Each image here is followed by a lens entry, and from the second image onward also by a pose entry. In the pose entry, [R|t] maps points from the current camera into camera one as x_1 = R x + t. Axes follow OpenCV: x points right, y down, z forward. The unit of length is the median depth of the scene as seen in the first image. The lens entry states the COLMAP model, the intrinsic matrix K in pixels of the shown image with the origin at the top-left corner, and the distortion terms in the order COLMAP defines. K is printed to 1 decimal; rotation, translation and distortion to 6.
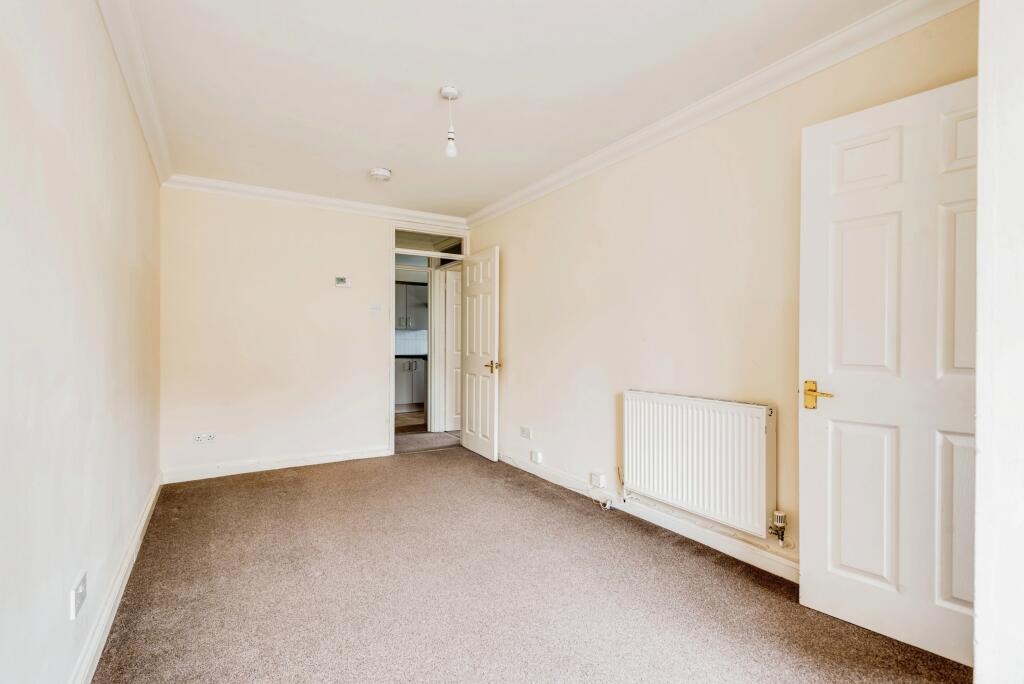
lens RADIAL K [[459.6, 0, 510.5], [0, 459.6, 345.7], [0, 0, 1]] dist [0.000950, 0.000057]
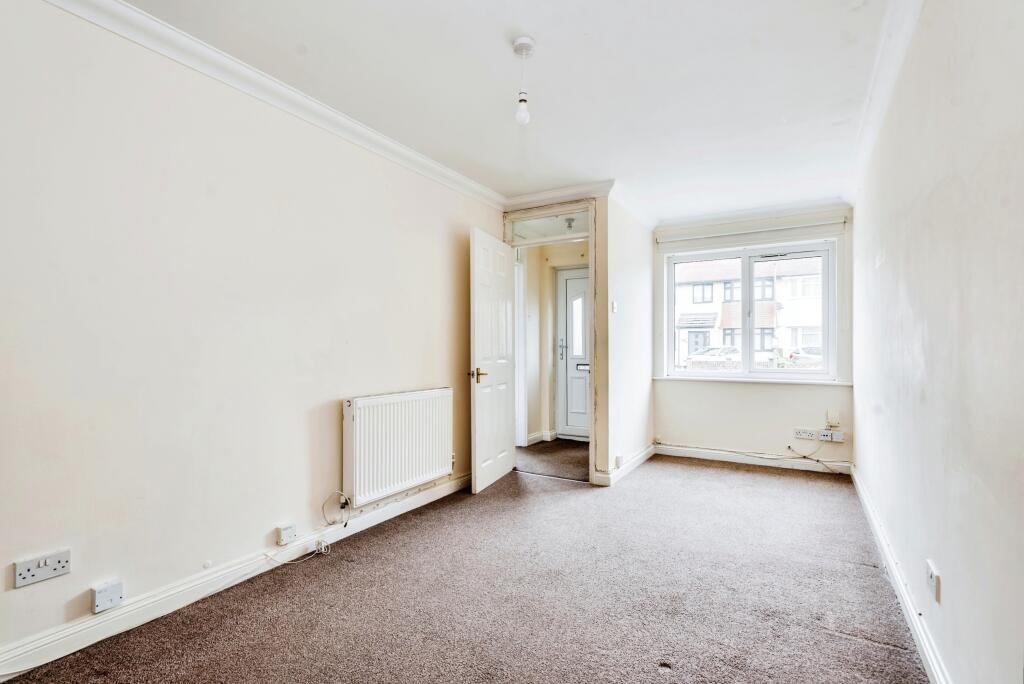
lens RADIAL K [[459.6, 0, 510.5], [0, 459.6, 345.7], [0, 0, 1]] dist [0.000950, 0.000057]
pose [[-0.433141, 0.003271, 0.901320, -0.826234], [-0.000013, 0.999993, -0.003636, -0.004859], [-0.901326, -0.001587, -0.433138, 1.320768]]
